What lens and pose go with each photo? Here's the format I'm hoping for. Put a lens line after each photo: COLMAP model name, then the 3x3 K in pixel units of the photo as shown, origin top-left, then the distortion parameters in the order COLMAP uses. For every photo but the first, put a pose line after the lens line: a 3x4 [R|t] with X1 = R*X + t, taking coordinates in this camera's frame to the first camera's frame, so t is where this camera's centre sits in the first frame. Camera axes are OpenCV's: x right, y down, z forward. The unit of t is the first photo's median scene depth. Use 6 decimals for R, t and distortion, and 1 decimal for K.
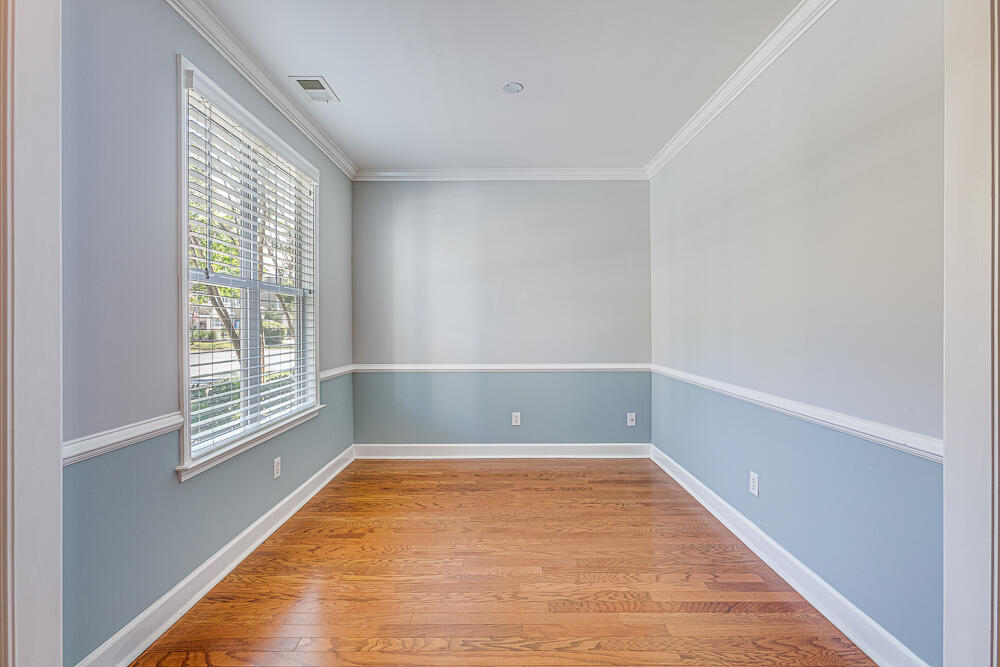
lens RADIAL K [[449.3, 0, 502.7], [0, 449.3, 322.4], [0, 0, 1]] dist [-0.003035, 0.000286]
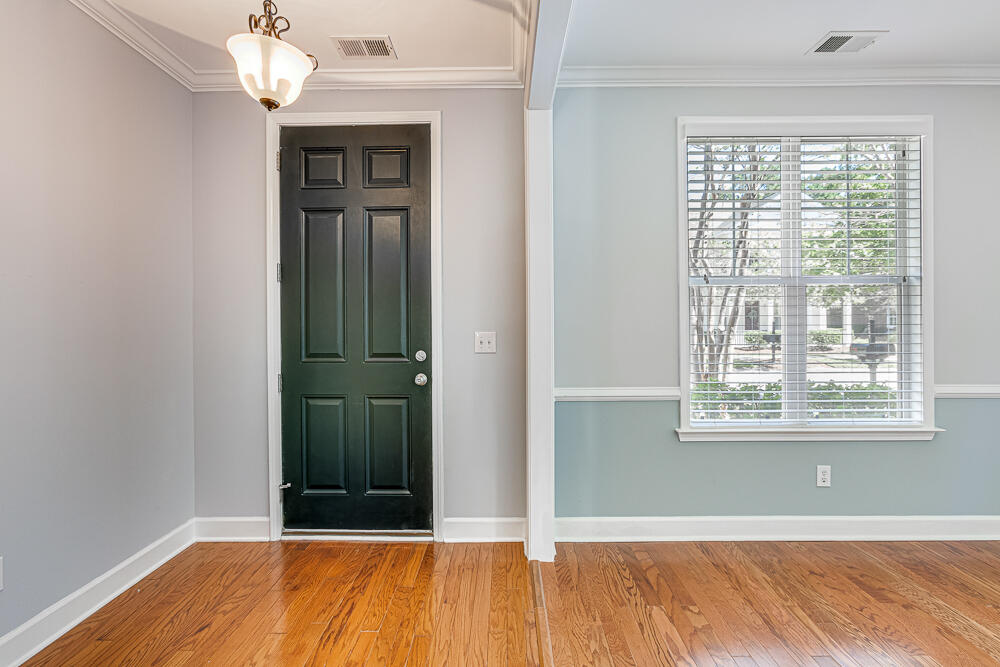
lens RADIAL K [[449.3, 0, 502.7], [0, 449.3, 322.4], [0, 0, 1]] dist [-0.003035, 0.000286]
pose [[-0.017964, 0.004245, -0.999830, 0.451326], [0.005943, 0.999974, 0.004138, -0.000482], [0.999821, -0.005868, -0.017989, 0.374218]]
